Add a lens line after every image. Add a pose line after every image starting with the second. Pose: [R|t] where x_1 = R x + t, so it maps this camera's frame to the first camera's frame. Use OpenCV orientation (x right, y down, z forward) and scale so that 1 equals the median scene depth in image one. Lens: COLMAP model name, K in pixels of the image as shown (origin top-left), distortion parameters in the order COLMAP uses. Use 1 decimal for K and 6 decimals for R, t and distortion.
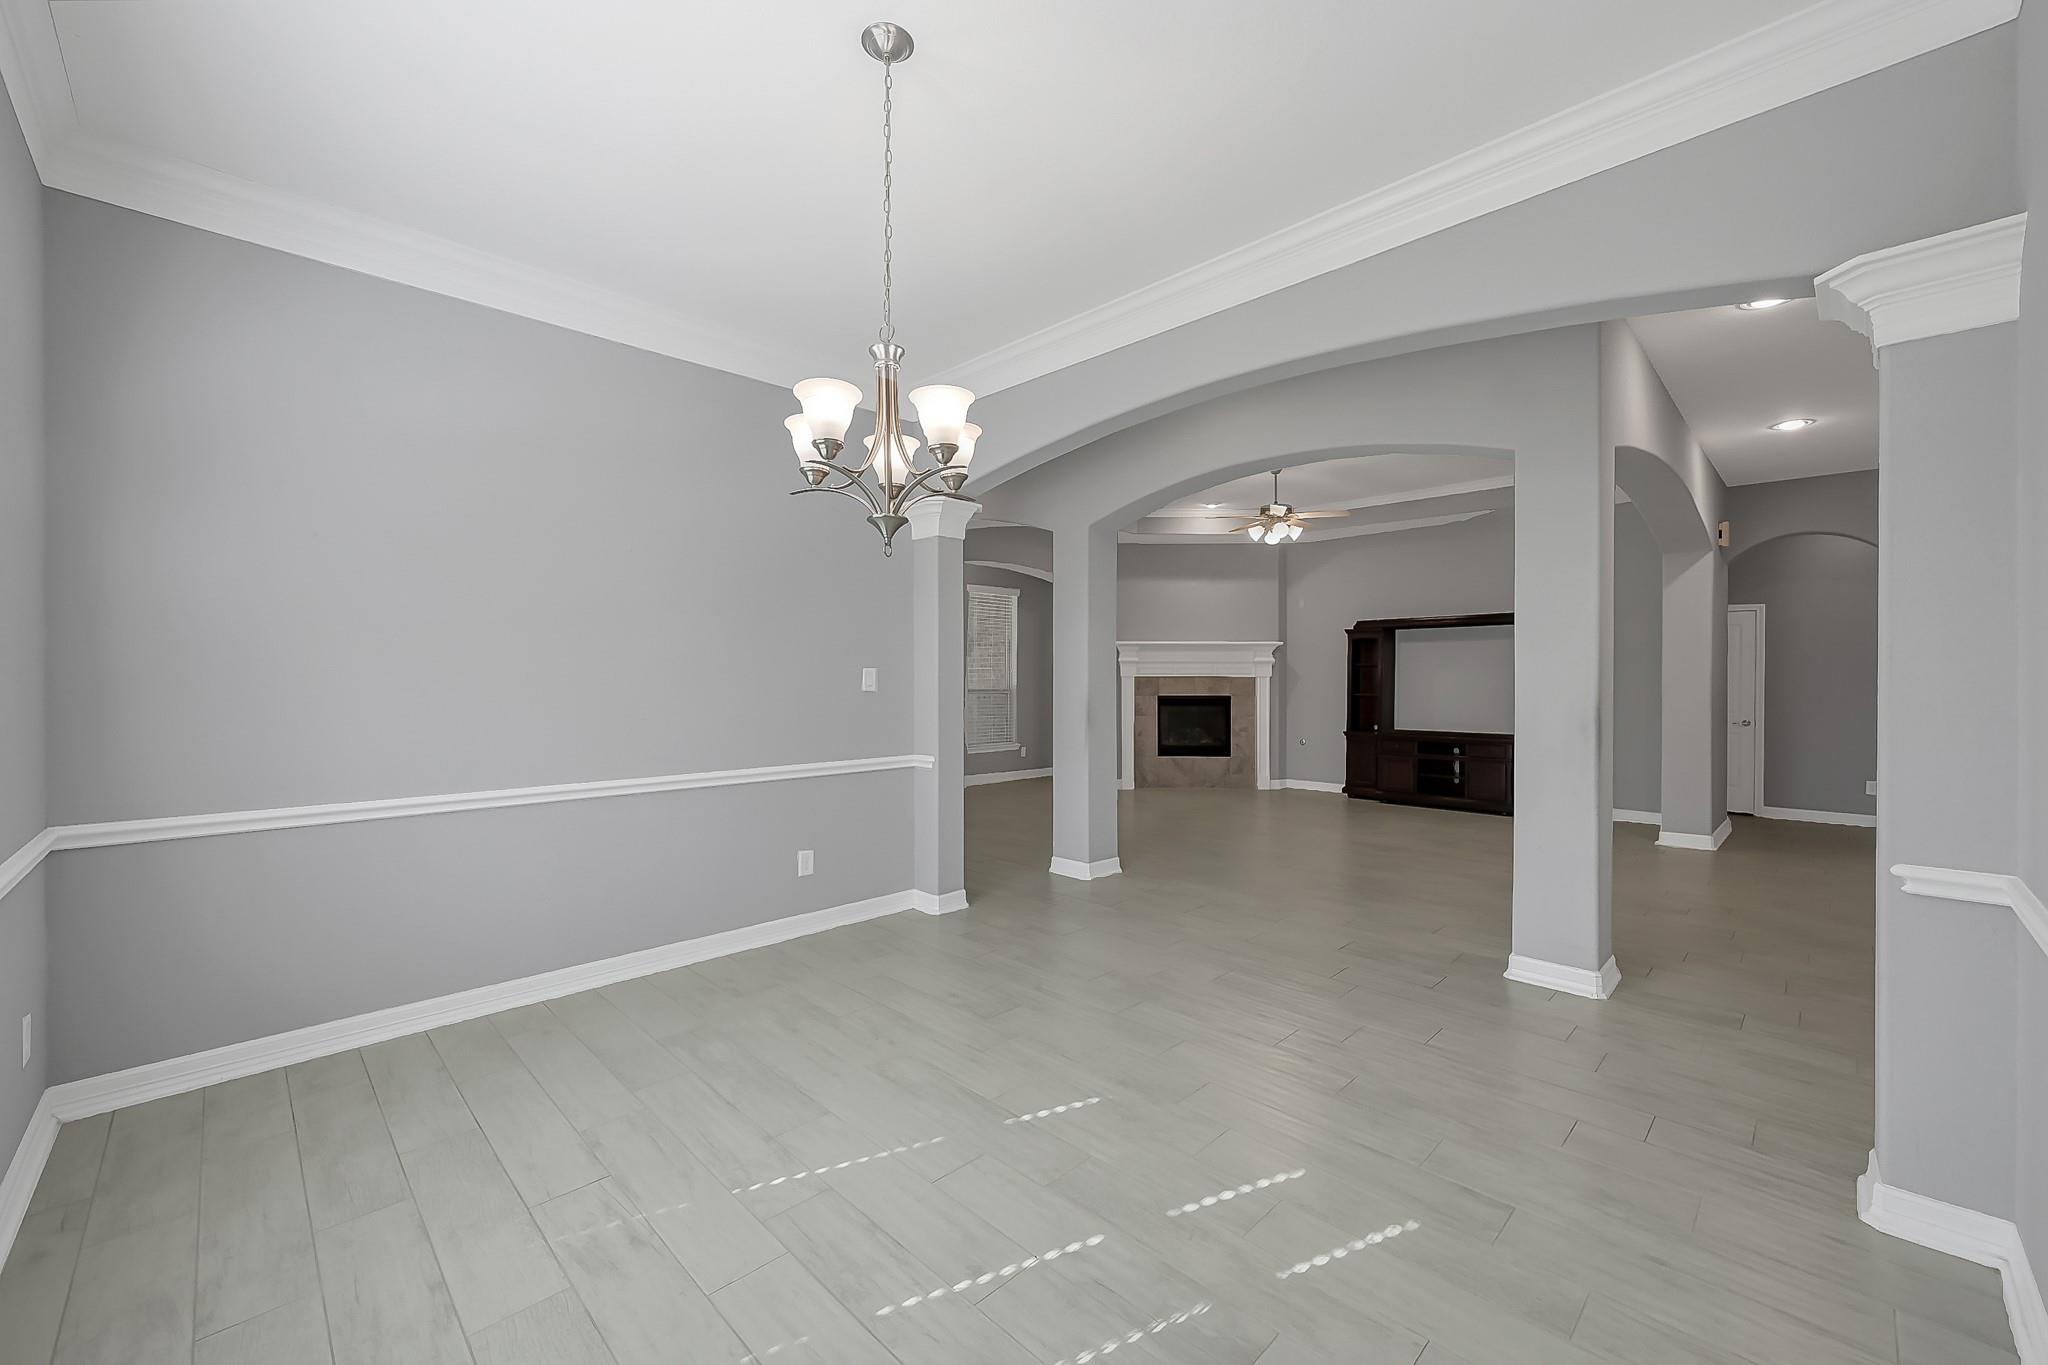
lens RADIAL K [[808.7, 0, 1023.1], [0, 808.7, 682.7], [0, 0, 1]] dist [0.001056, 0.000153]
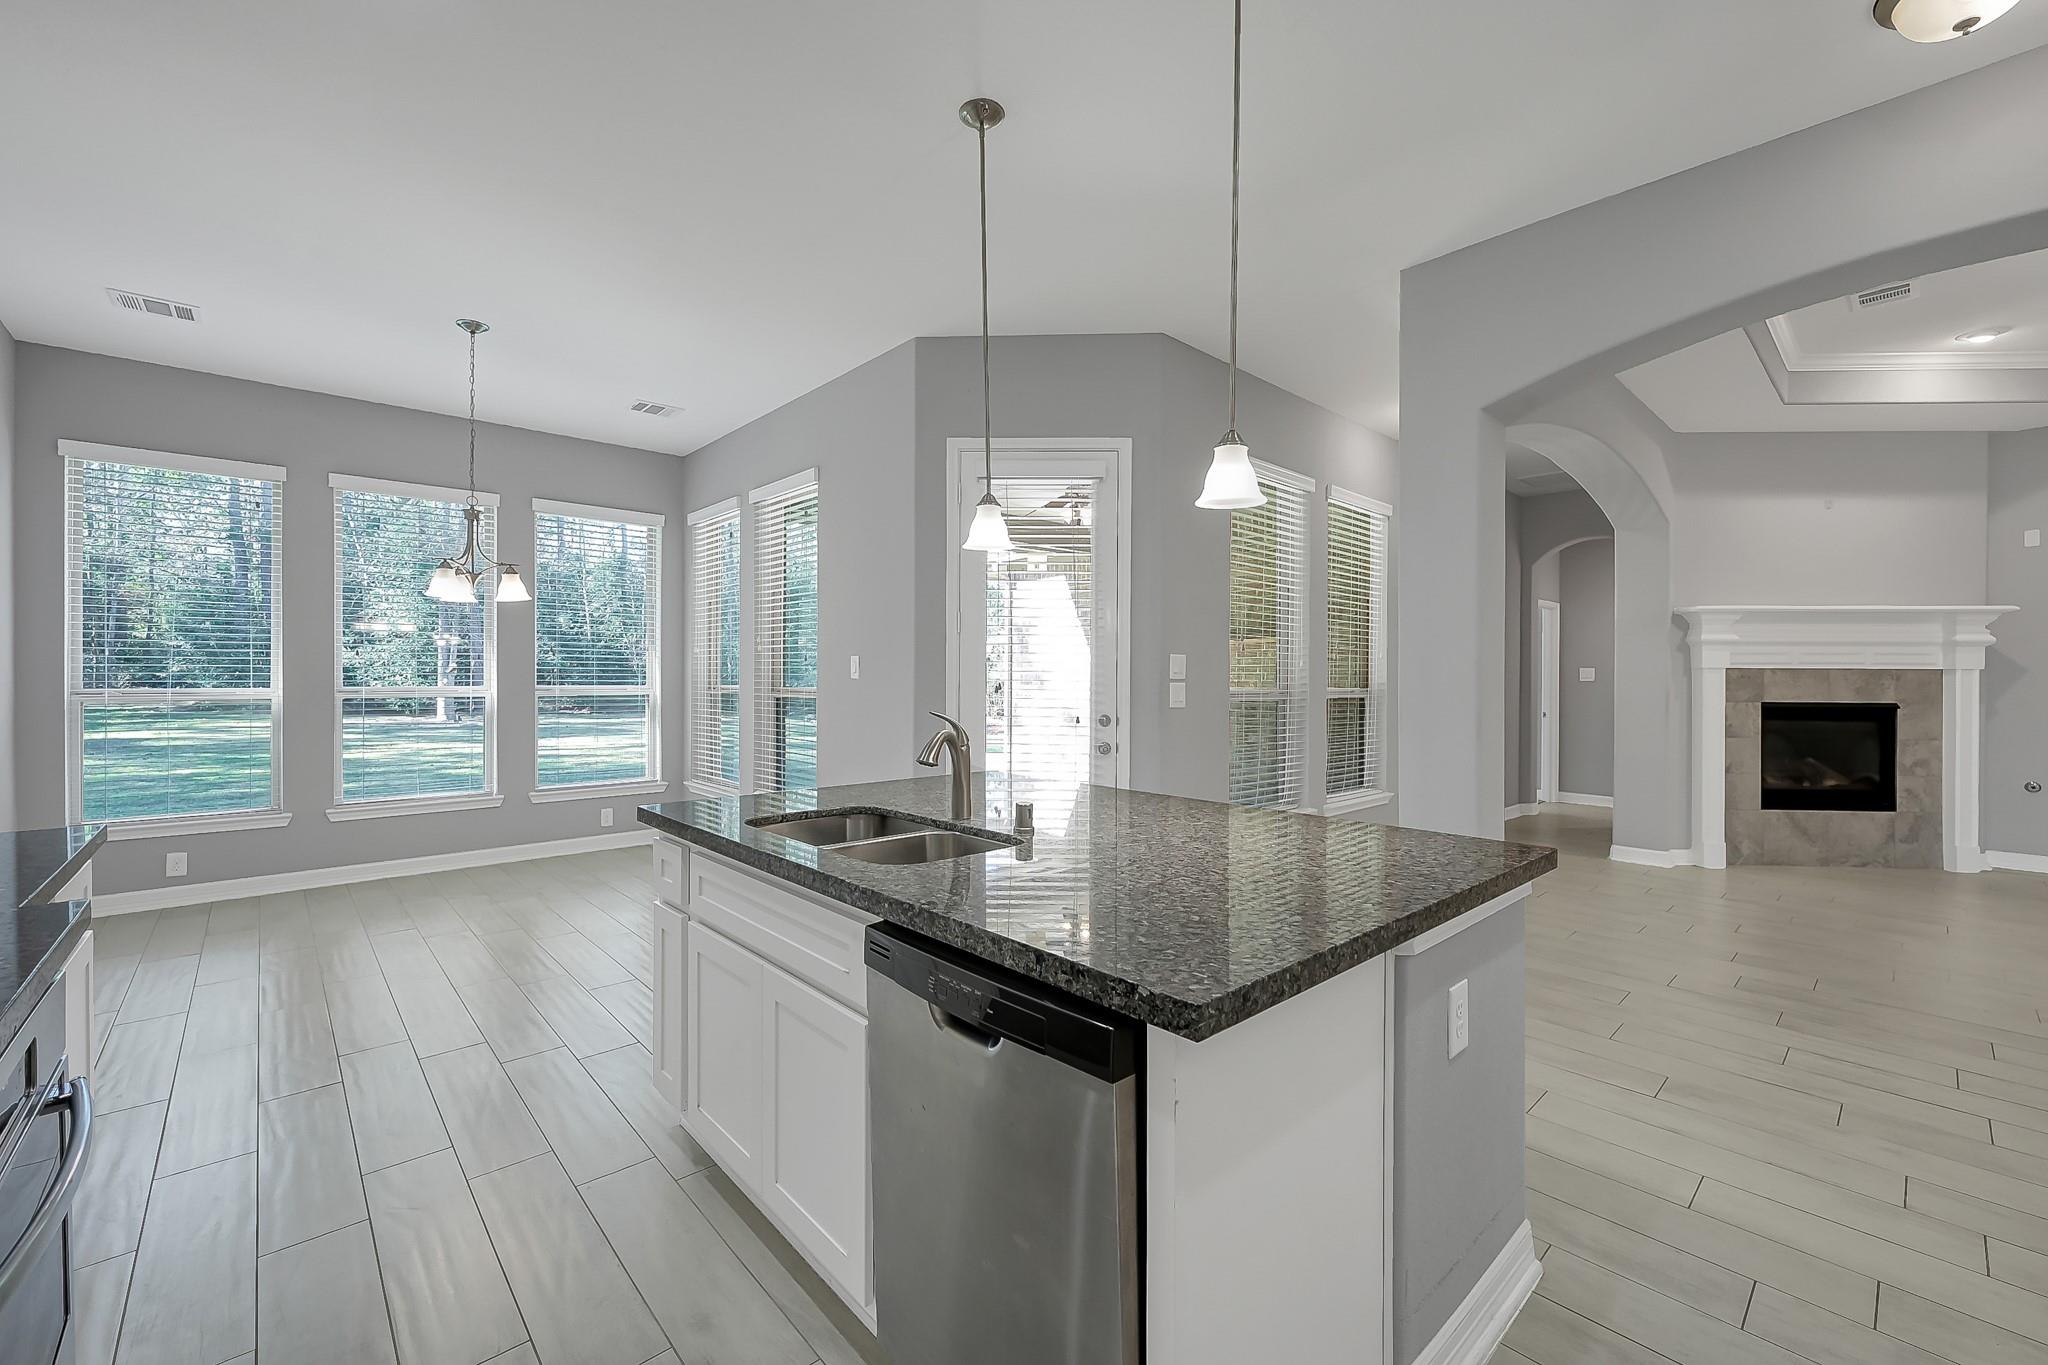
lens RADIAL K [[822.2, 0, 1015.6], [0, 822.2, 678.5], [0, 0, 1]] dist [-0.003328, -0.000212]
pose [[0.998853, 0.004014, -0.047704, -0.325215], [-0.003949, 0.999991, 0.001456, 0.000892], [0.047710, -0.001266, 0.998860, 0.406062]]
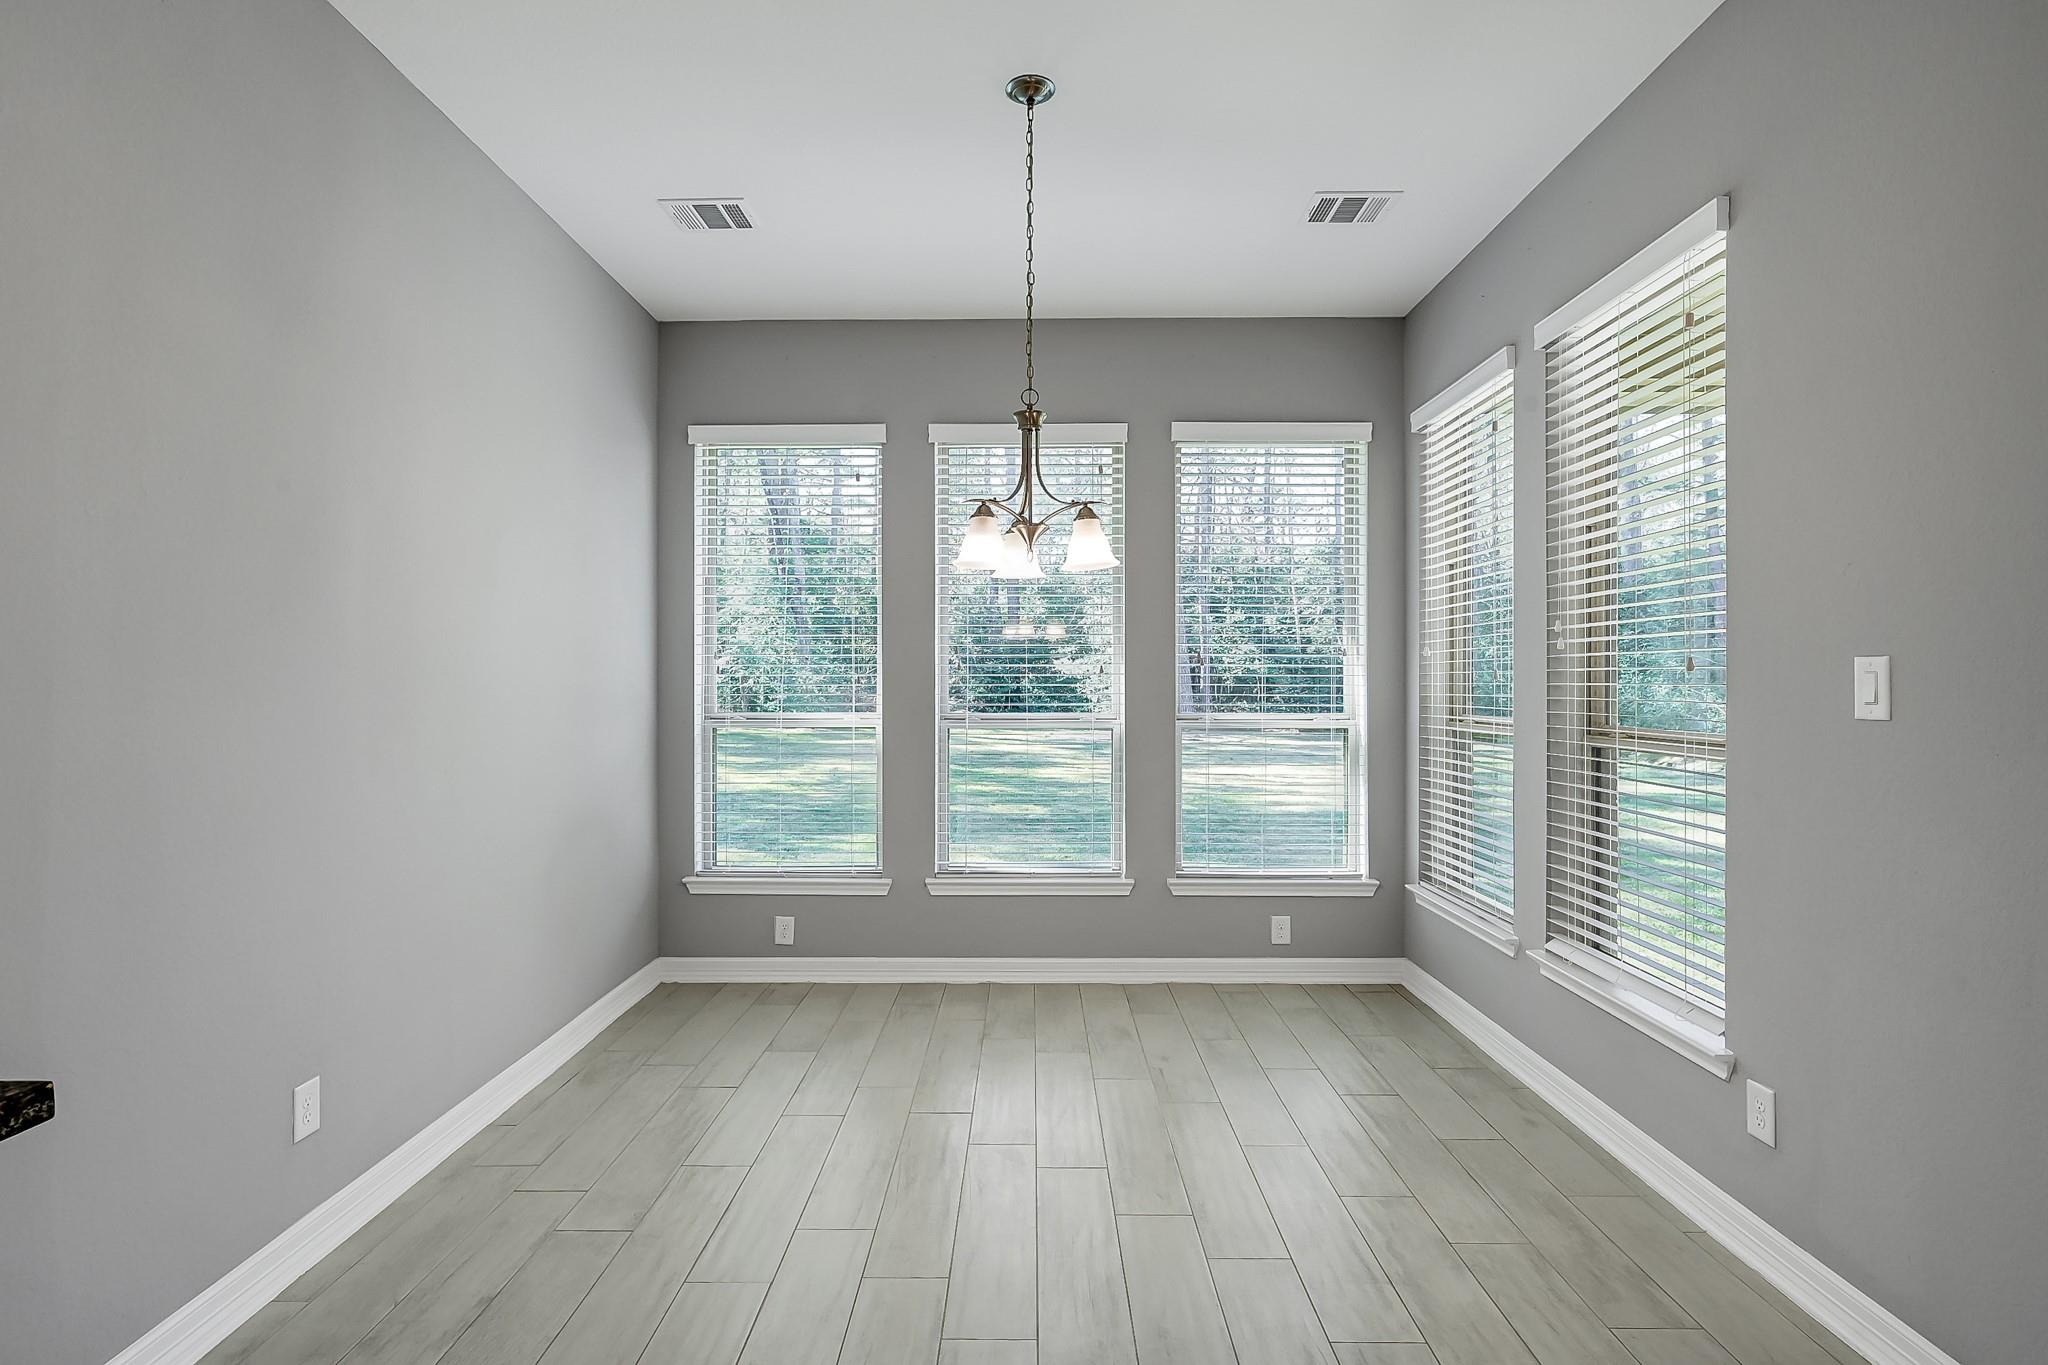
lens RADIAL K [[1020.6, 0, 1018.6], [0, 1020.6, 680.3], [0, 0, 1]] dist [0.001401, 0.000189]
pose [[0.697492, -0.001765, -0.716590, -0.410894], [-0.002287, 0.999986, -0.004690, -0.004450], [0.716588, 0.004910, 0.697479, 0.598286]]
